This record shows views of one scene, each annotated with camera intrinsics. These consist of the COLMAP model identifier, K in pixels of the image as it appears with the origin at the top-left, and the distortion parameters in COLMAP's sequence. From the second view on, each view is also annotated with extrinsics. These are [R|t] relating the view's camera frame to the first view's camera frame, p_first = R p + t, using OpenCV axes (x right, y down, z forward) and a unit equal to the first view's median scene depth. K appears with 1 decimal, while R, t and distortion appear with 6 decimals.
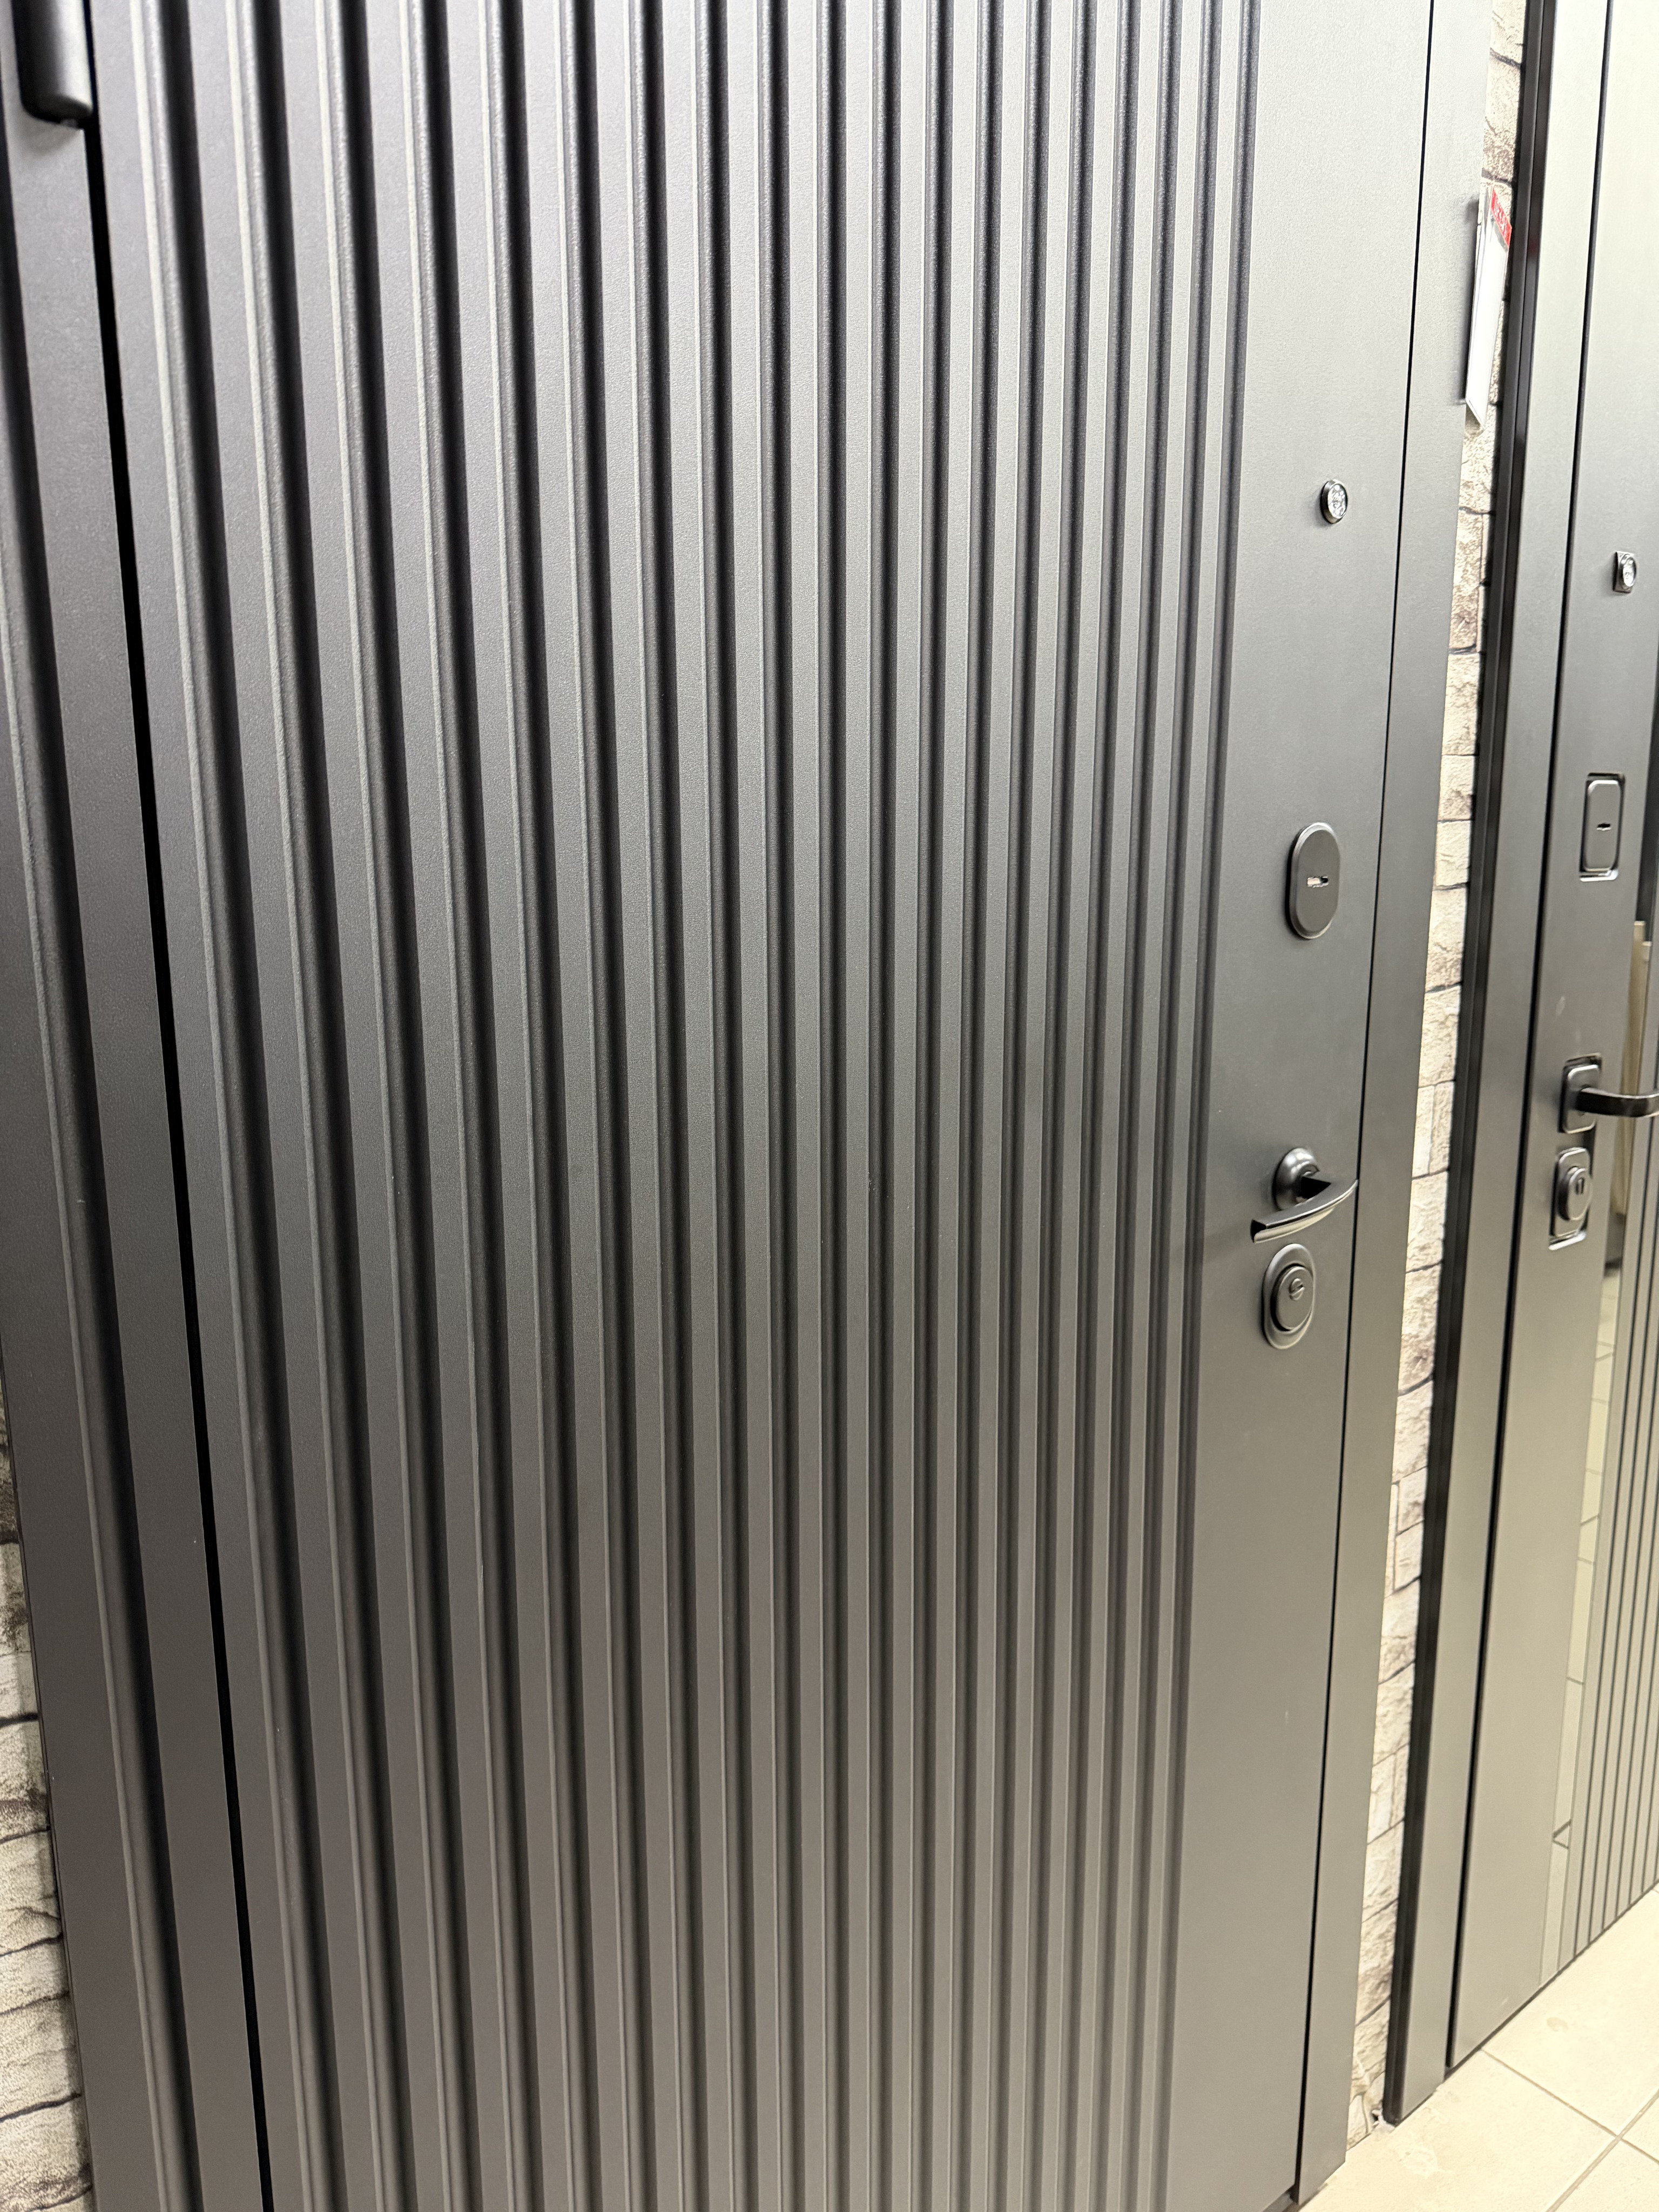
lens RADIAL K [[1590.1, 0, 829.5], [0, 1590.1, 1106.0], [0, 0, 1]] dist [0.000339, 0.001982]
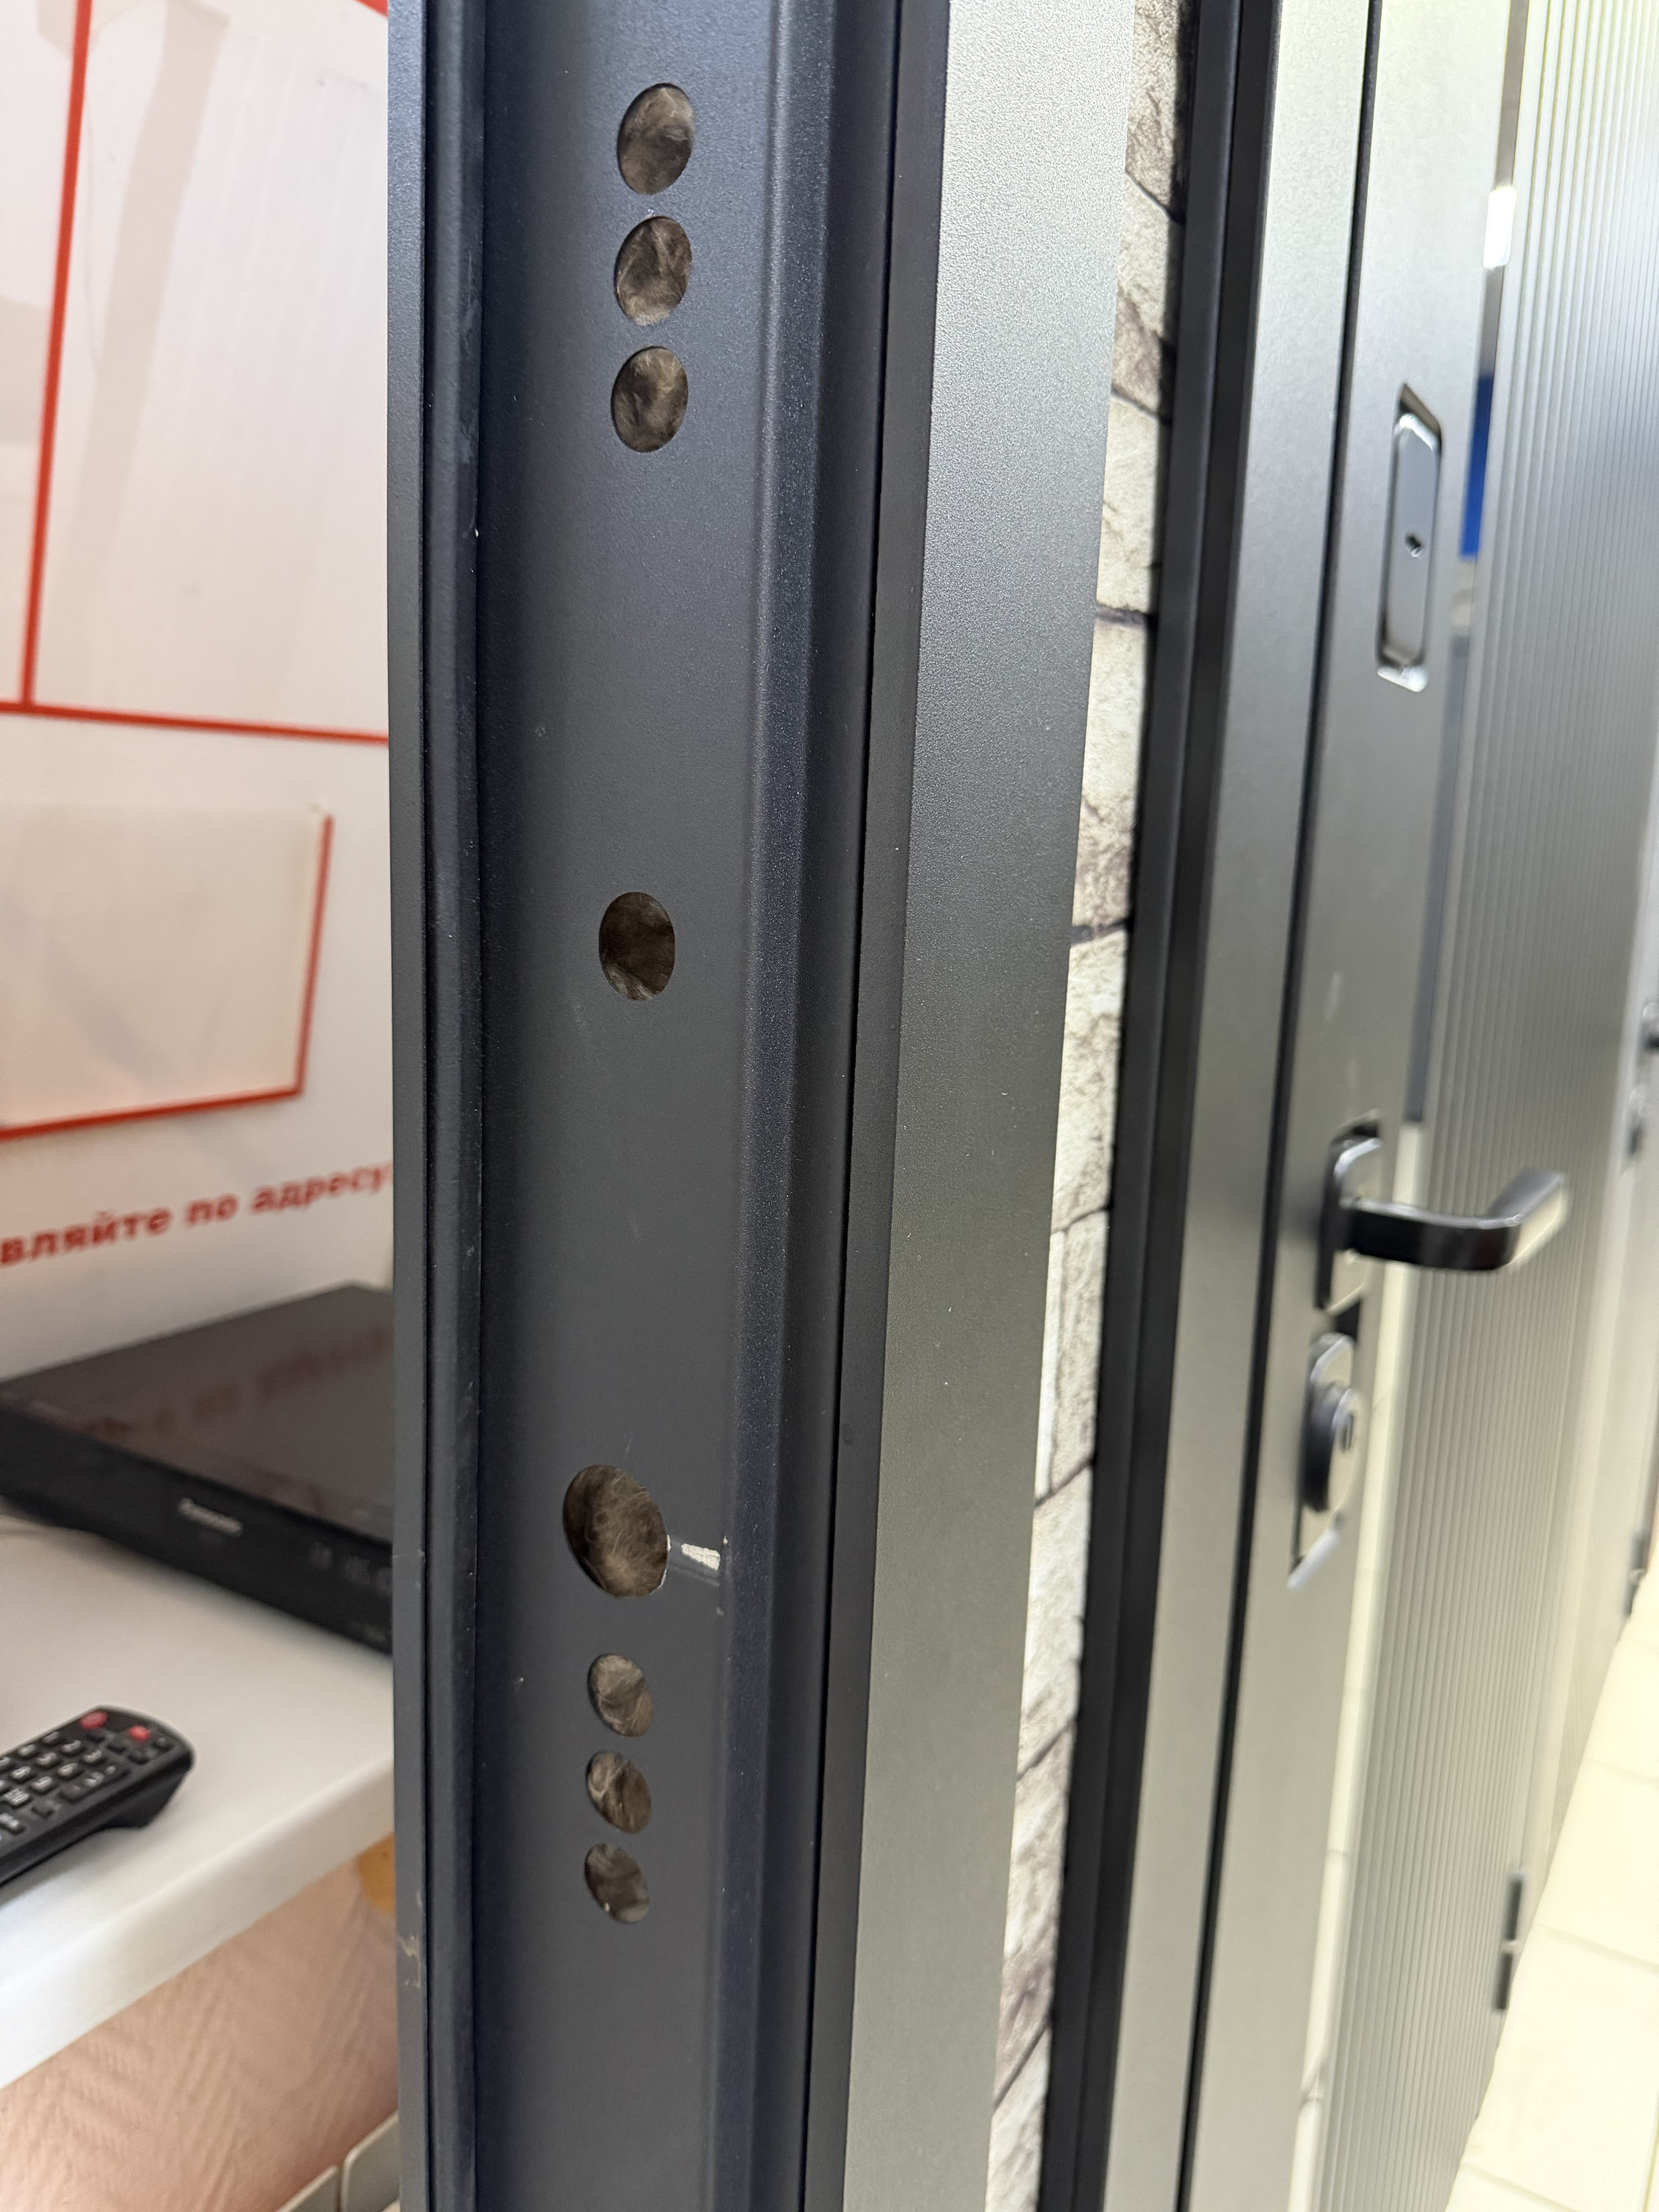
lens RADIAL K [[1605.8, 0, 839.0], [0, 1605.8, 1091.5], [0, 0, 1]] dist [-0.003387, -0.003331]
pose [[0.952043, -0.007534, 0.305870, 0.229923], [0.014184, 0.999709, -0.019523, -0.035173], [-0.305634, 0.022925, 0.951873, 0.681446]]
